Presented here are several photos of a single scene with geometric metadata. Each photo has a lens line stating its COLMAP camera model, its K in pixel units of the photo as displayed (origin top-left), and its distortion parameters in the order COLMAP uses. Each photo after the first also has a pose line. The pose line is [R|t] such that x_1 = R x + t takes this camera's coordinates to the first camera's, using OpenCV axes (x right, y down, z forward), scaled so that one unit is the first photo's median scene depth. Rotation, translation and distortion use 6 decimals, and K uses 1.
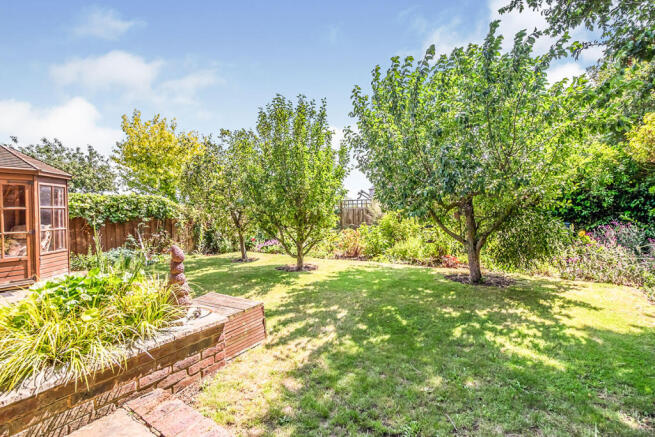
lens RADIAL K [[300.0, 0, 330.0], [0, 300.0, 218.6], [0, 0, 1]] dist [0.004063, 0.000832]
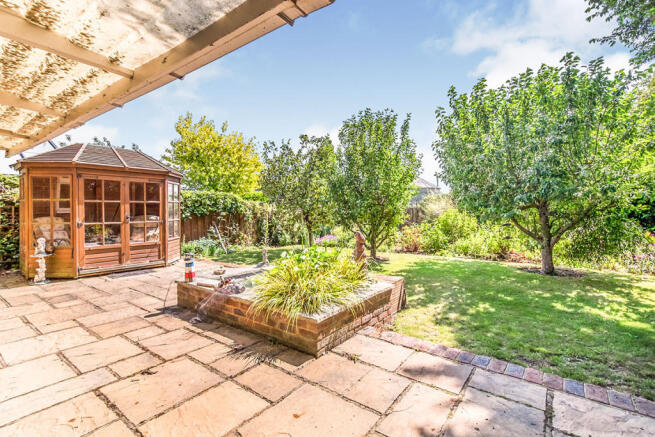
lens RADIAL K [[300.0, 0, 326.5], [0, 300.0, 216.7], [0, 0, 1]] dist [0.004063, 0.000832]
pose [[0.997368, 0.022243, -0.069009, -0.207203], [-0.022318, 0.999751, -0.000316, 0.008817], [0.068985, 0.001855, 0.997616, -0.148720]]
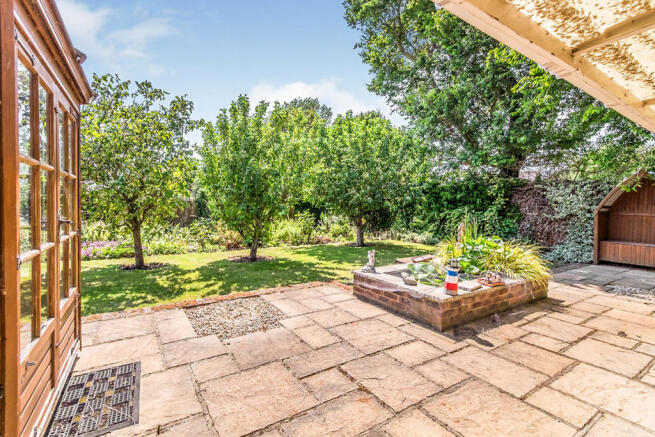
lens RADIAL K [[300.0, 0, 329.1], [0, 300.0, 213.9], [0, 0, 1]] dist [0.004063, 0.000832]
pose [[0.423214, 0.002066, 0.906027, -0.895351], [-0.002686, 0.999996, -0.001026, 0.012348], [-0.906026, -0.002000, 0.423218, 0.301180]]
